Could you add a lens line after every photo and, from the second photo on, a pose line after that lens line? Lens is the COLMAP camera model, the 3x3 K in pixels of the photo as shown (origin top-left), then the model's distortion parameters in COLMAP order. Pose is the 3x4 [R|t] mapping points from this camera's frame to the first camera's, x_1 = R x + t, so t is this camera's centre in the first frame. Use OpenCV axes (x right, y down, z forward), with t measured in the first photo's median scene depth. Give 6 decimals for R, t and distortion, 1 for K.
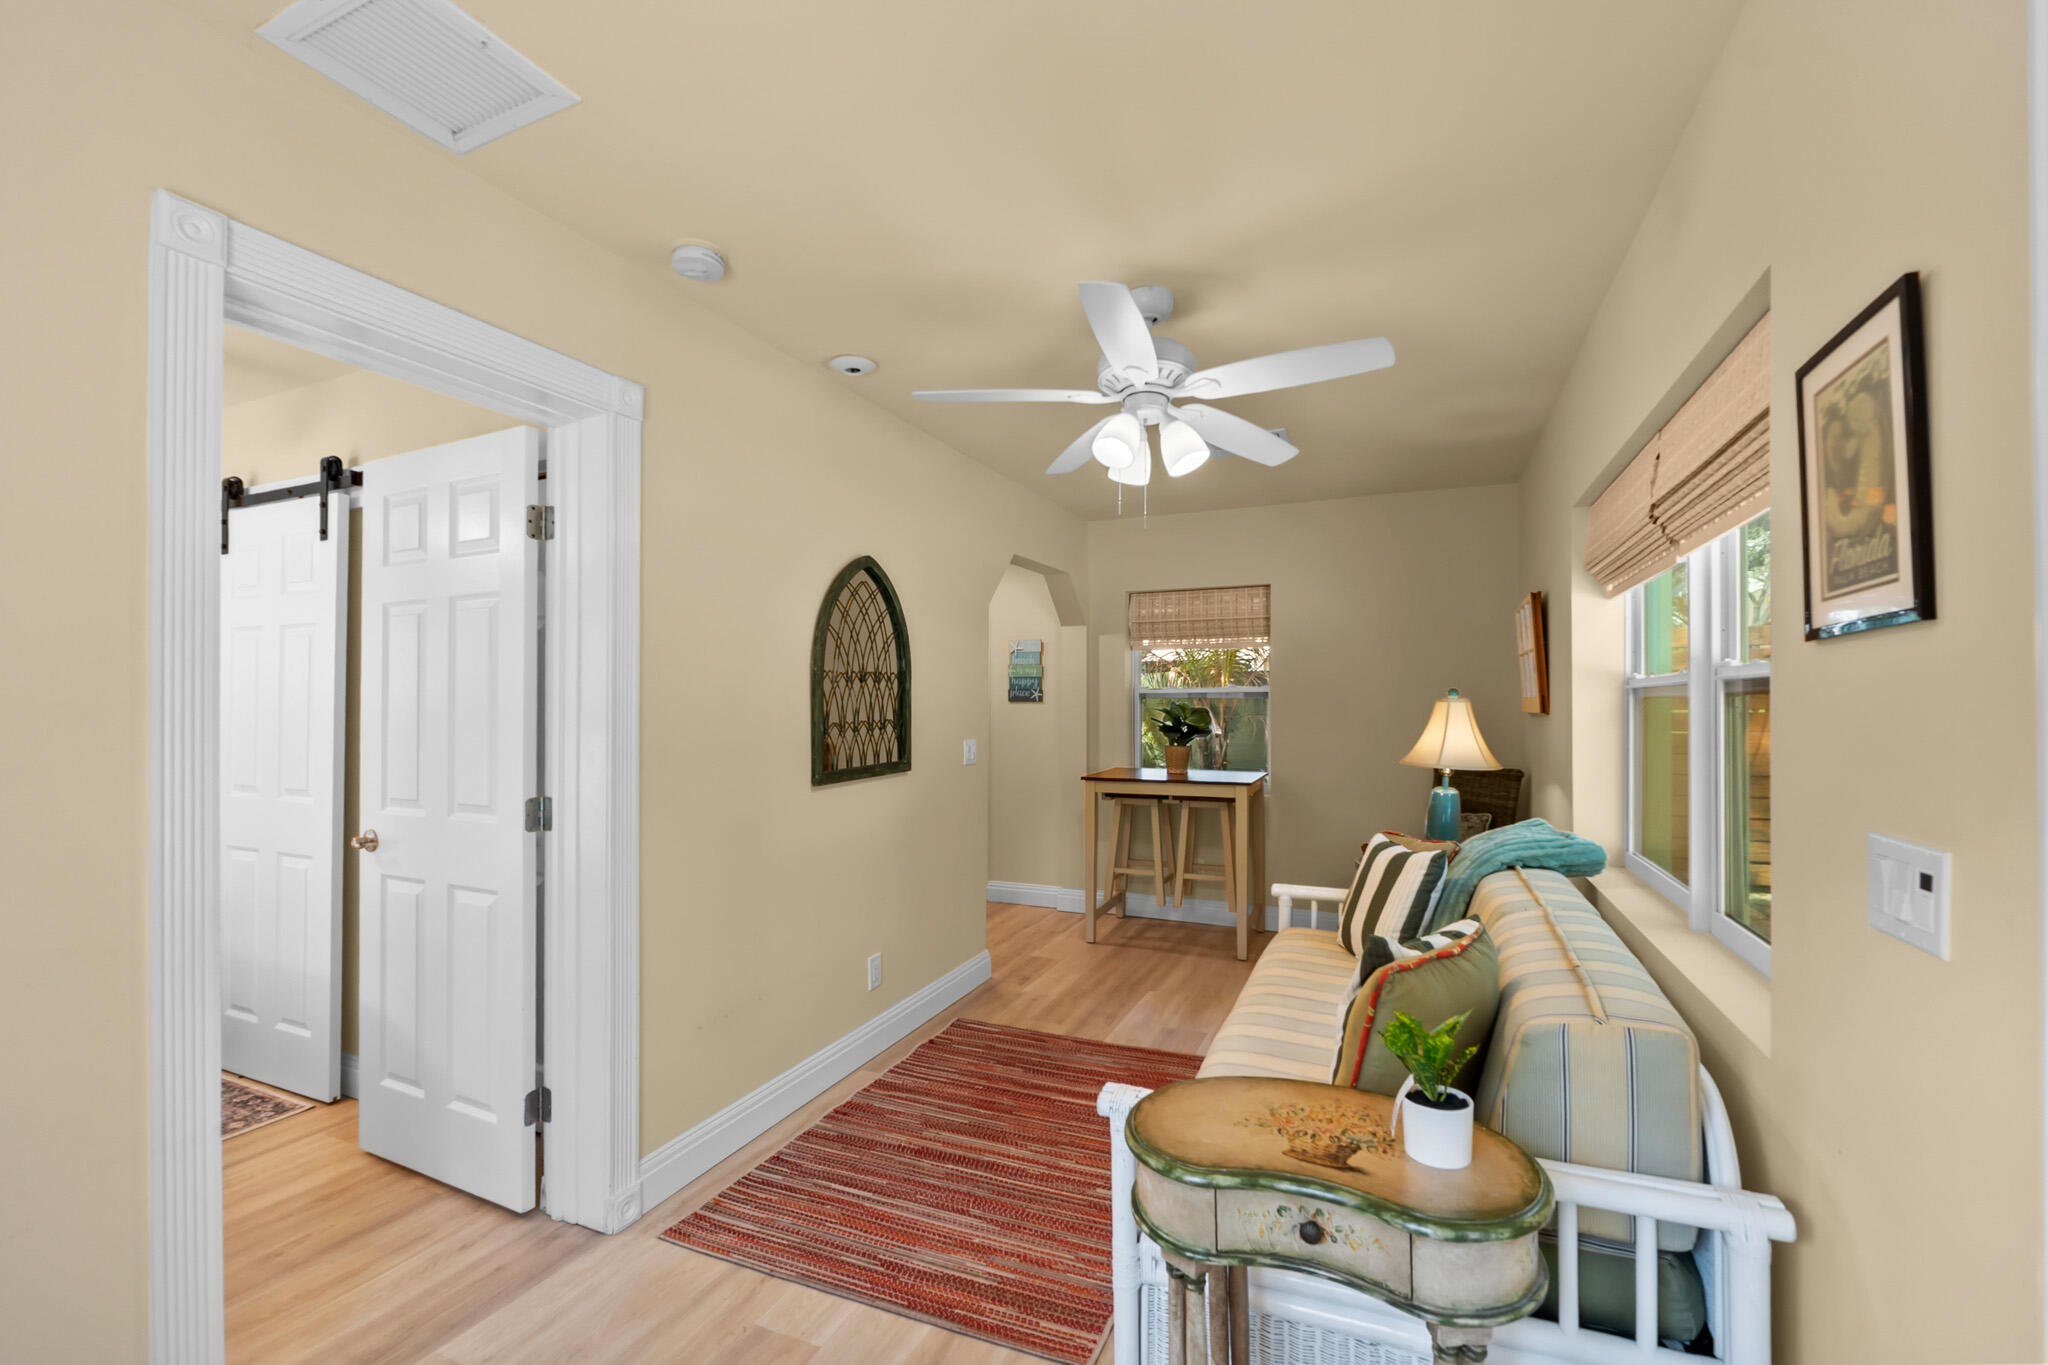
lens RADIAL K [[866.6, 0, 1027.0], [0, 866.6, 691.6], [0, 0, 1]] dist [0.000347, 0.000045]
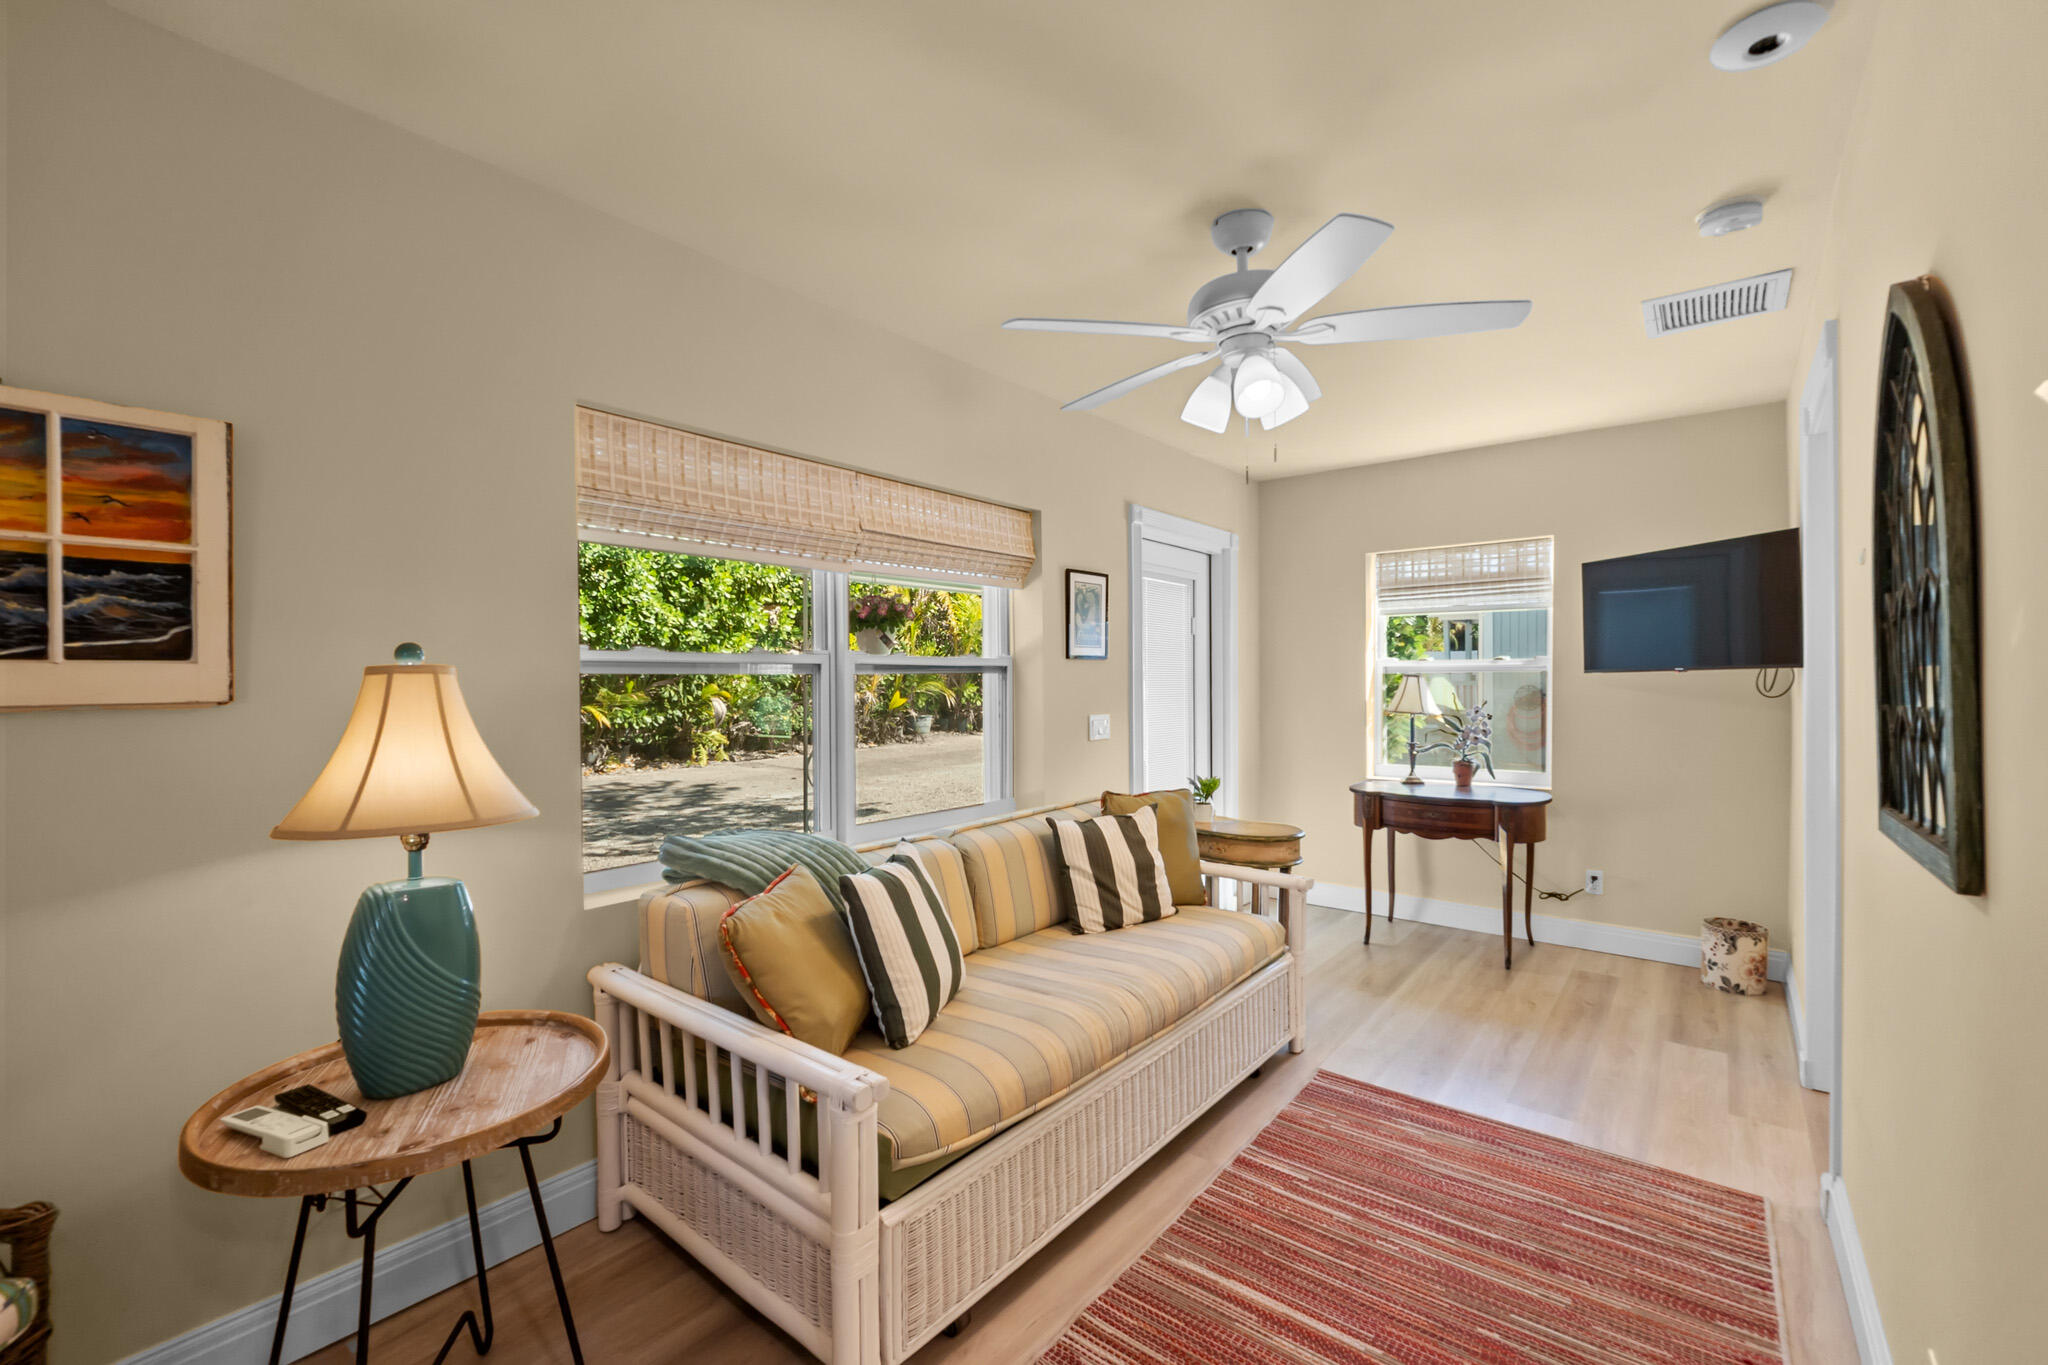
lens RADIAL K [[866.6, 0, 1023.8], [0, 866.6, 681.1], [0, 0, 1]] dist [0.000347, 0.000045]
pose [[-0.964614, 0.009234, 0.263505, 0.130752], [0.006799, 0.999925, -0.010151, 0.027678], [-0.263579, -0.008000, -0.964605, 2.081886]]
